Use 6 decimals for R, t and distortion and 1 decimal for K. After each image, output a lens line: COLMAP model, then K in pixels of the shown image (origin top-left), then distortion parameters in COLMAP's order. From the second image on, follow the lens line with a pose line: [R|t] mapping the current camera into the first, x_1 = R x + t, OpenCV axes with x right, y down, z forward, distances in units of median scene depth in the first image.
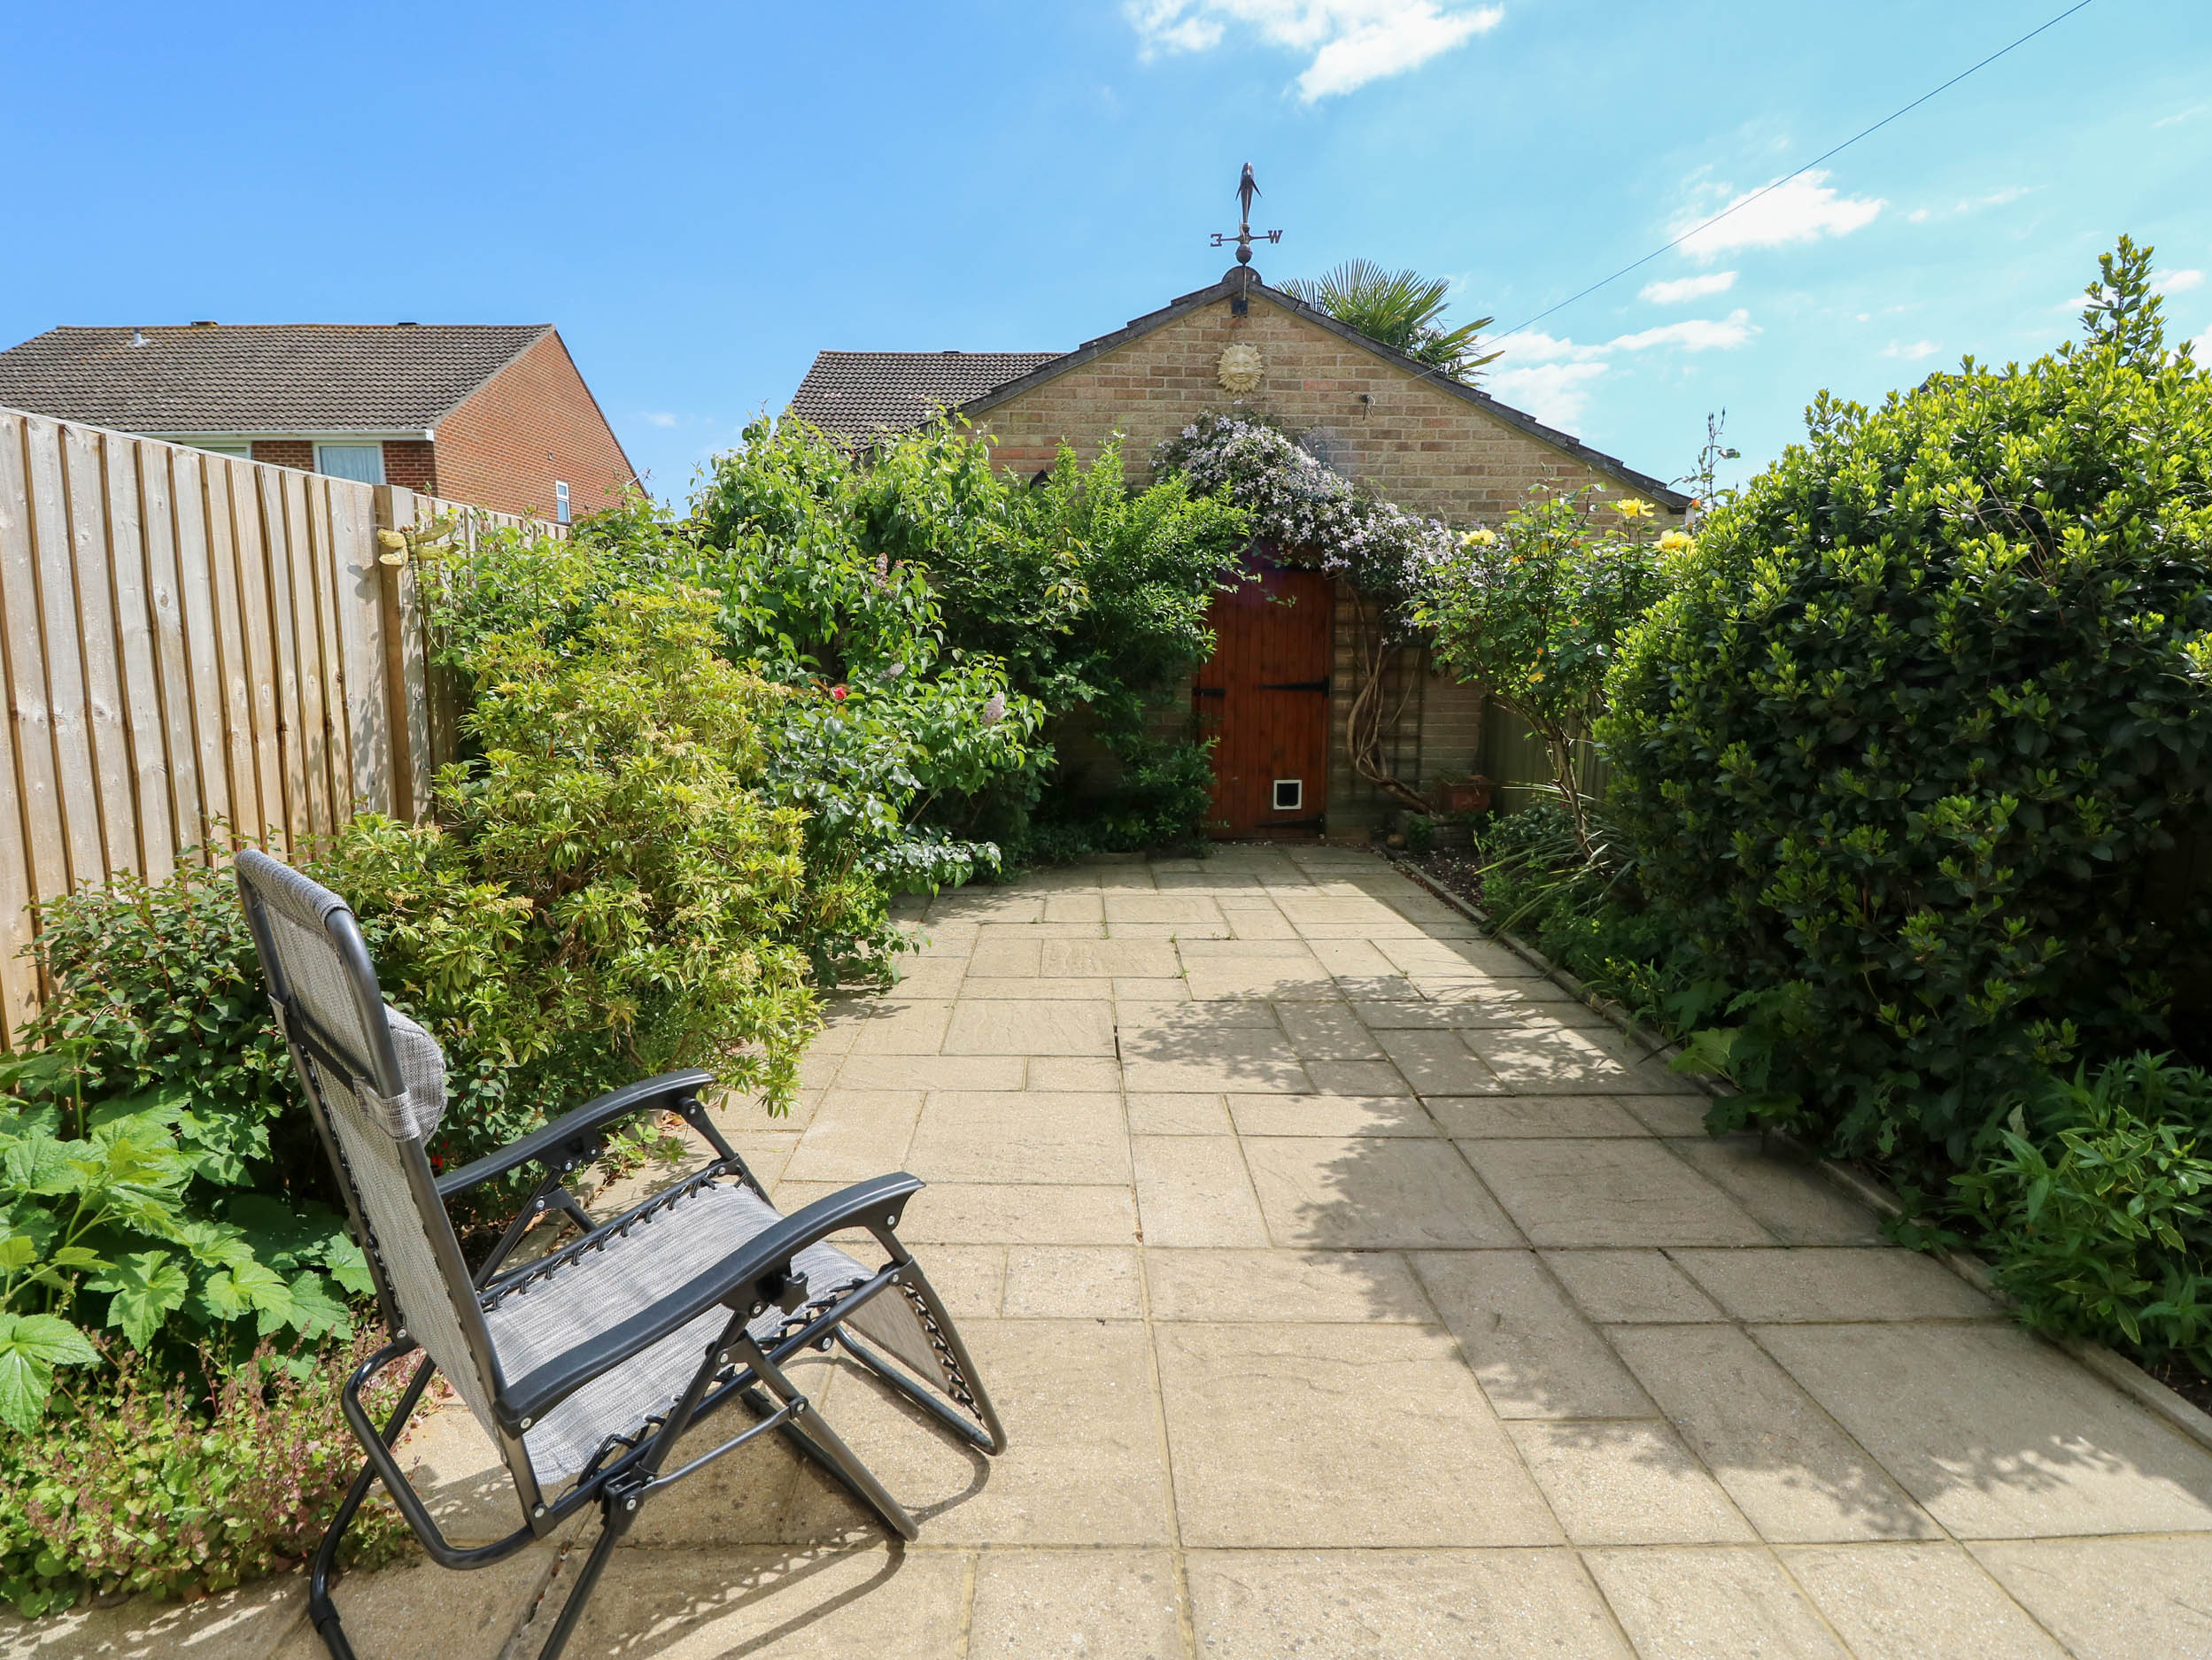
lens RADIAL K [[1169.6, 0, 1077.7], [0, 1169.6, 827.5], [0, 0, 1]] dist [0.000134, -0.009229]
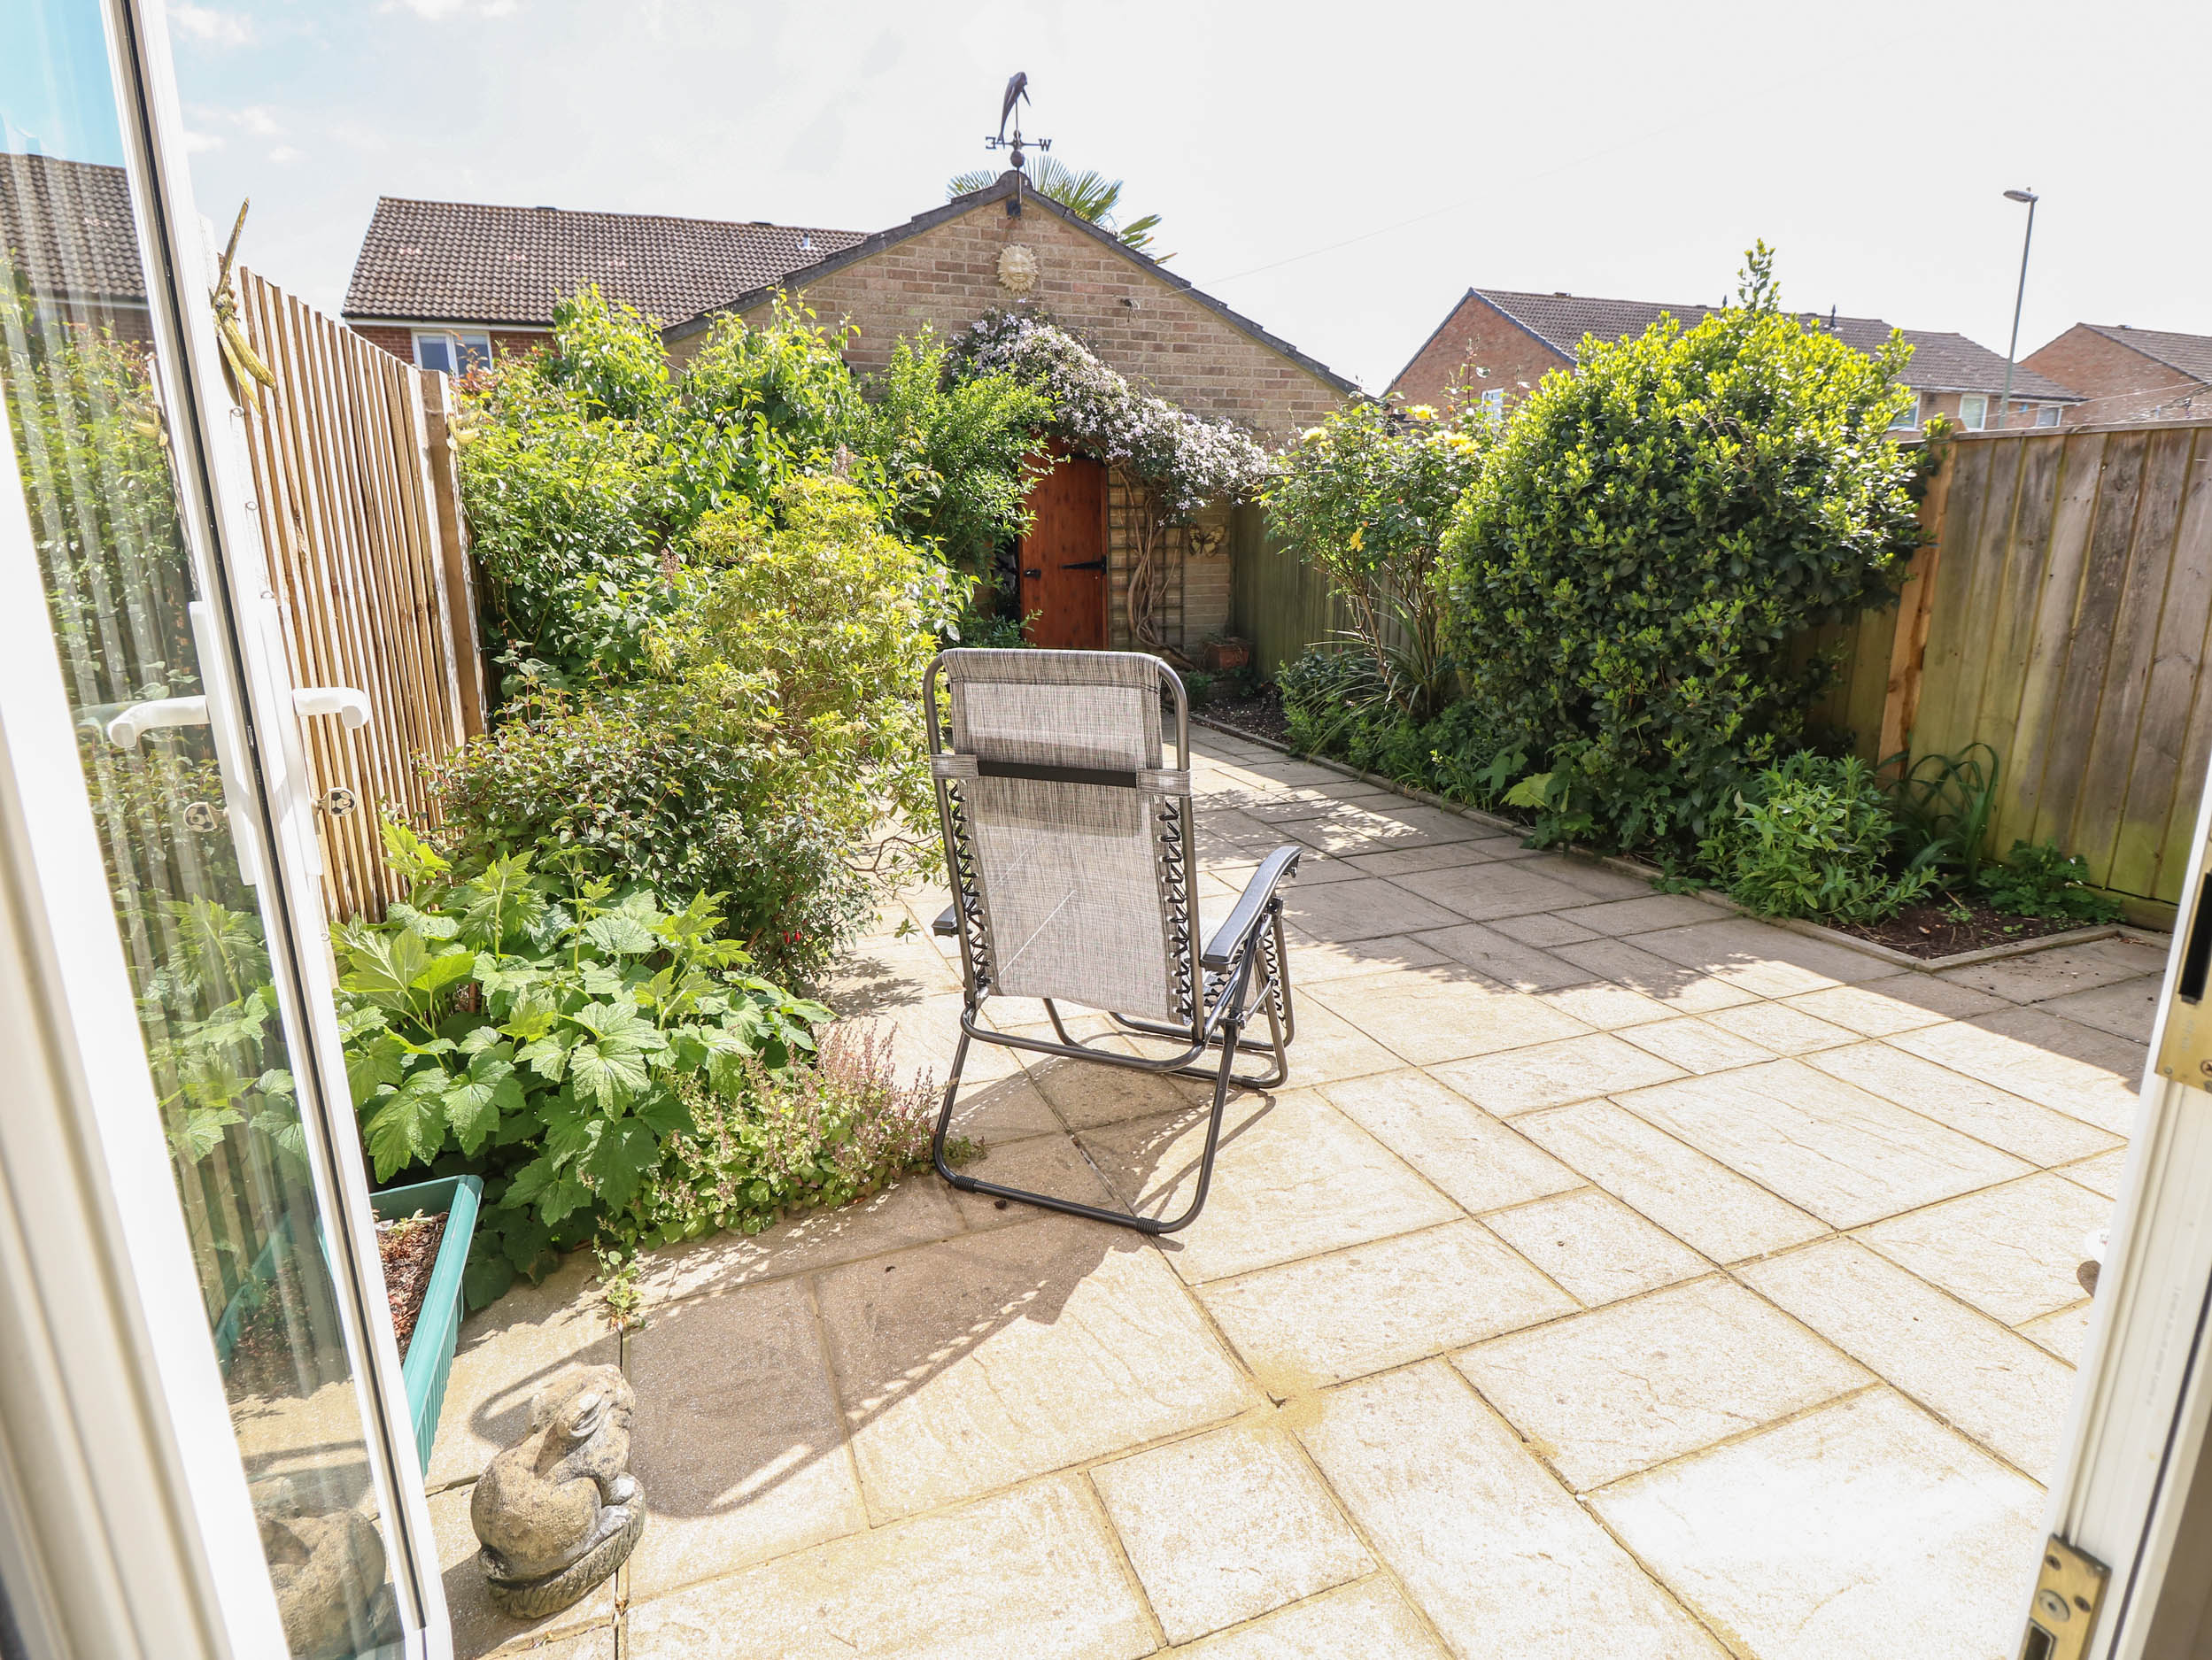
lens RADIAL K [[1173.0, 0, 1106.0], [0, 1173.0, 830.0], [0, 0, 1]] dist [0.009797, -0.020532]
pose [[0.939562, -0.099617, 0.327565, -0.487321], [0.069837, 0.992383, 0.101481, 0.050603], [-0.335179, -0.072471, 0.939363, -0.225039]]
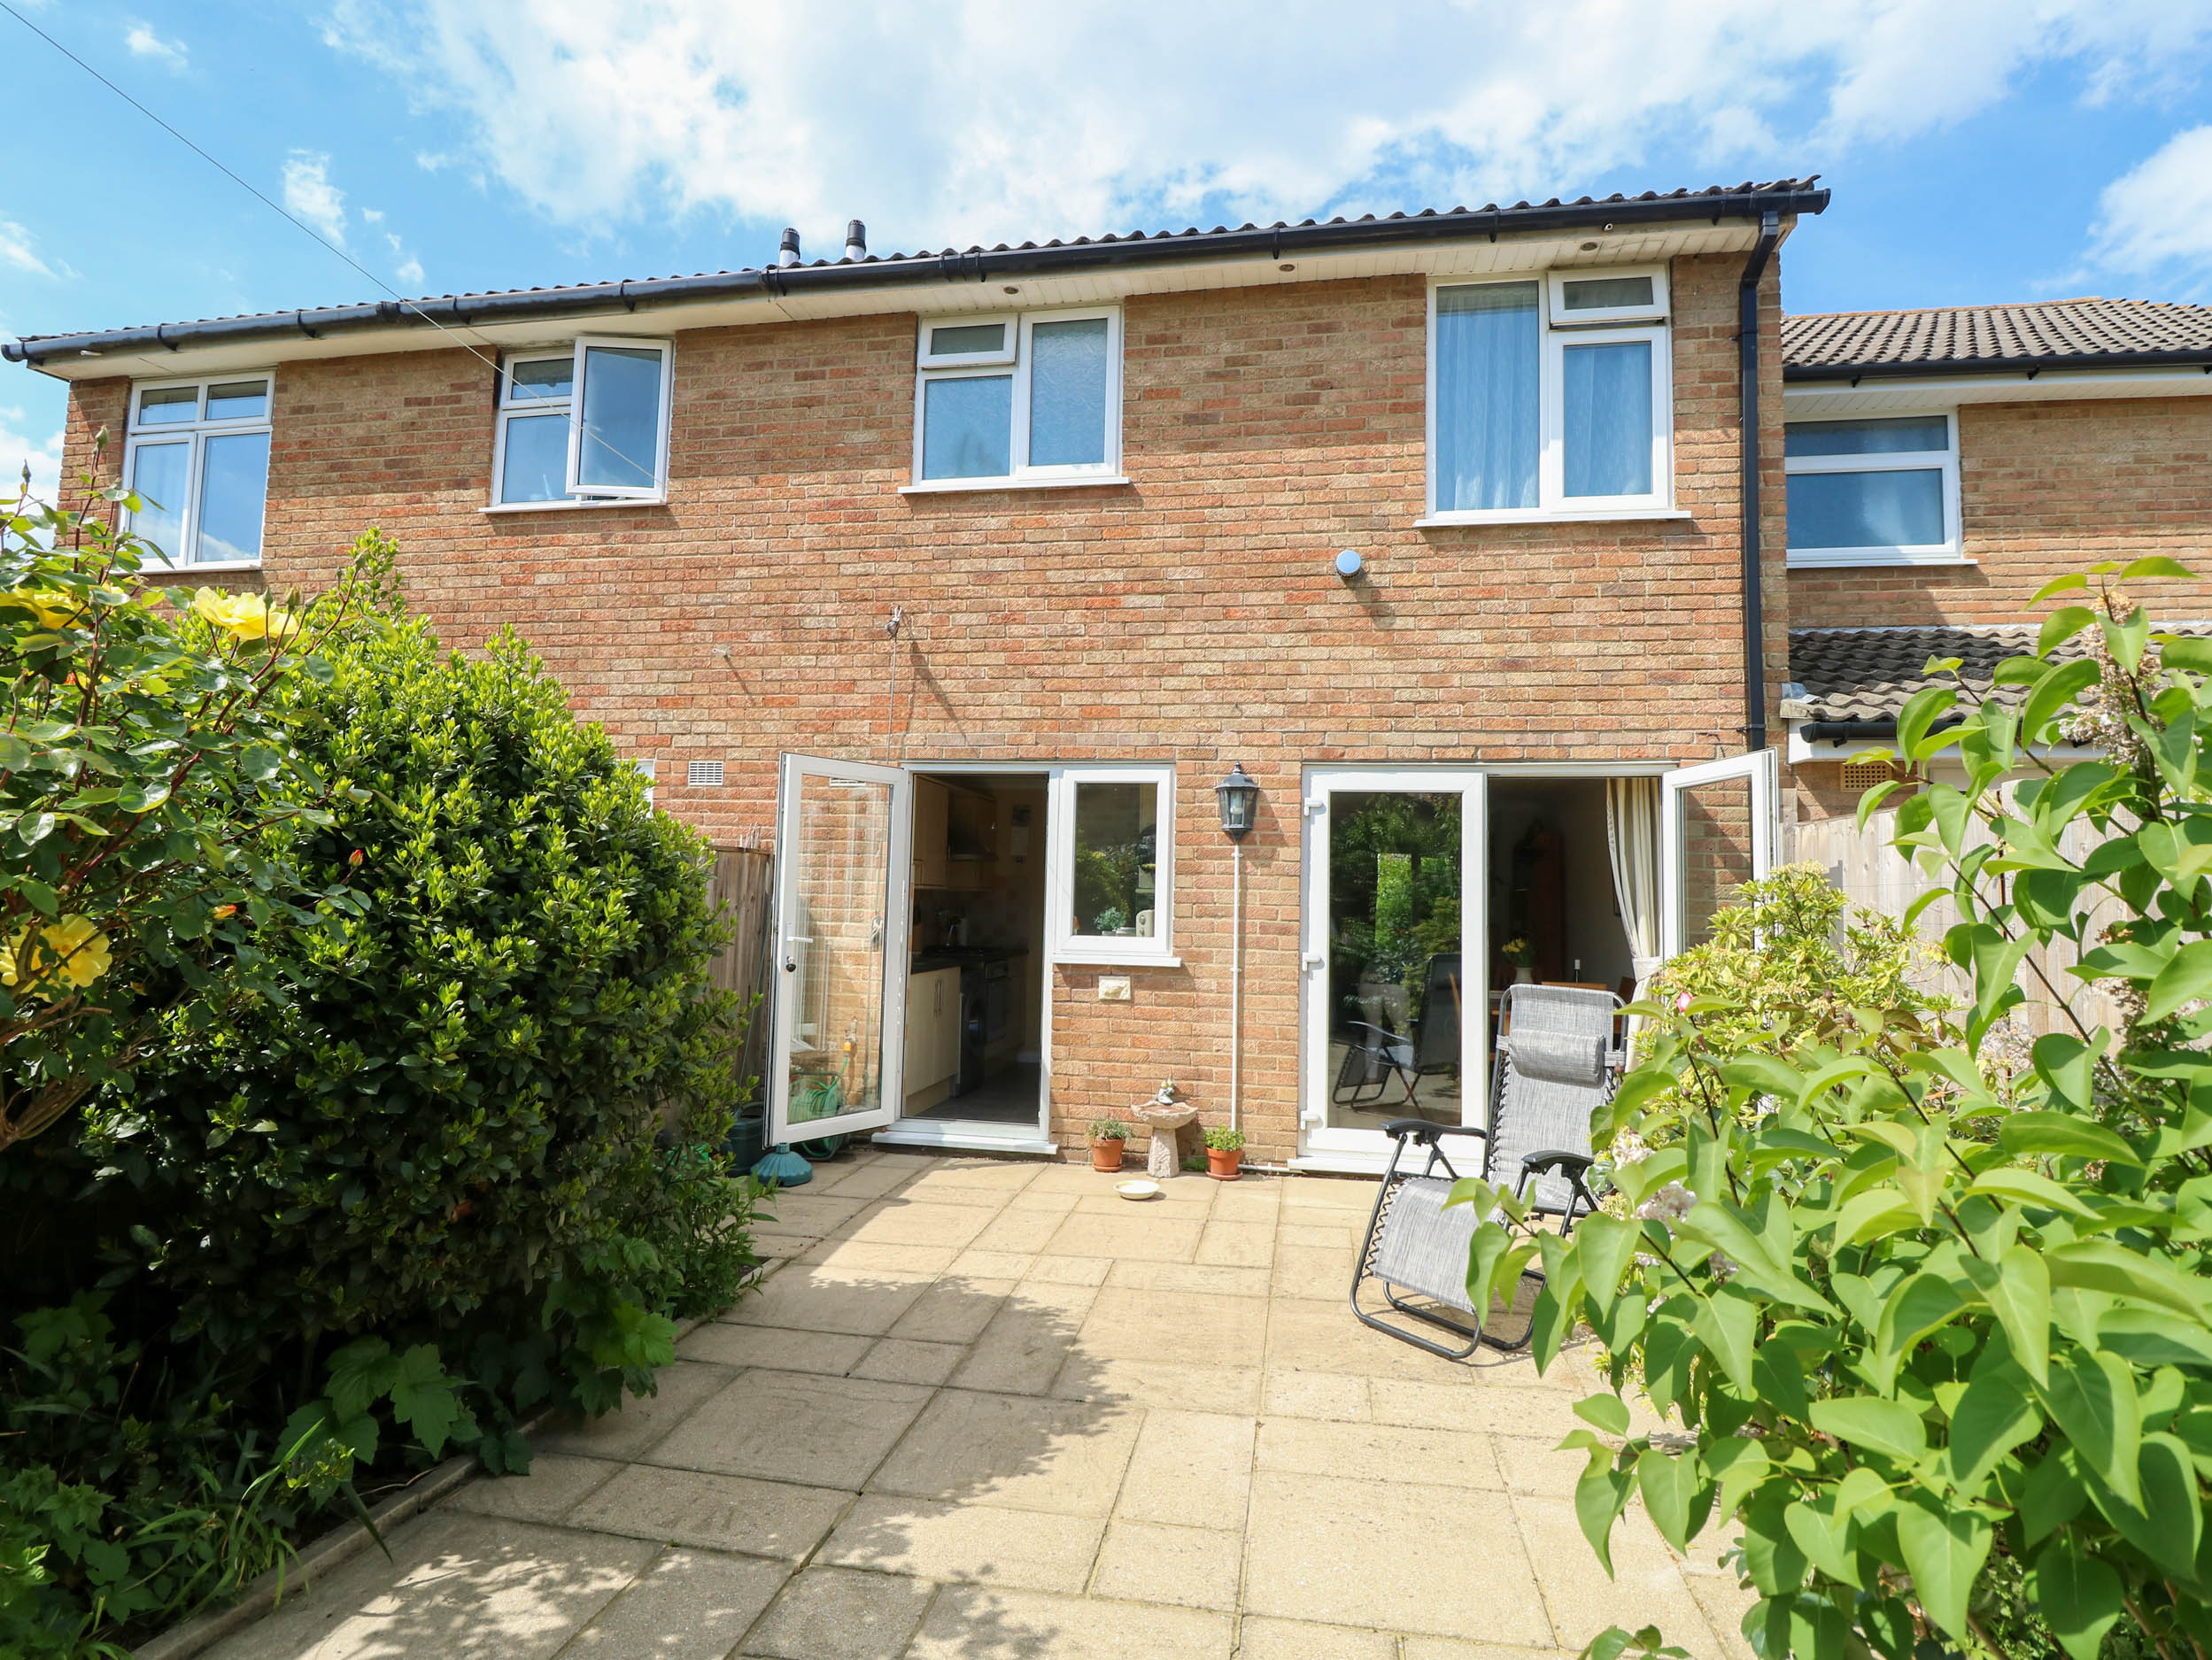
lens RADIAL K [[1173.0, 0, 1106.0], [0, 1173.0, 830.0], [0, 0, 1]] dist [0.009797, -0.020532]
pose [[-0.983712, -0.017078, 0.178936, 0.003681], [-0.000249, 0.995605, 0.093654, -0.308655], [-0.179749, 0.092084, -0.979393, 1.912037]]
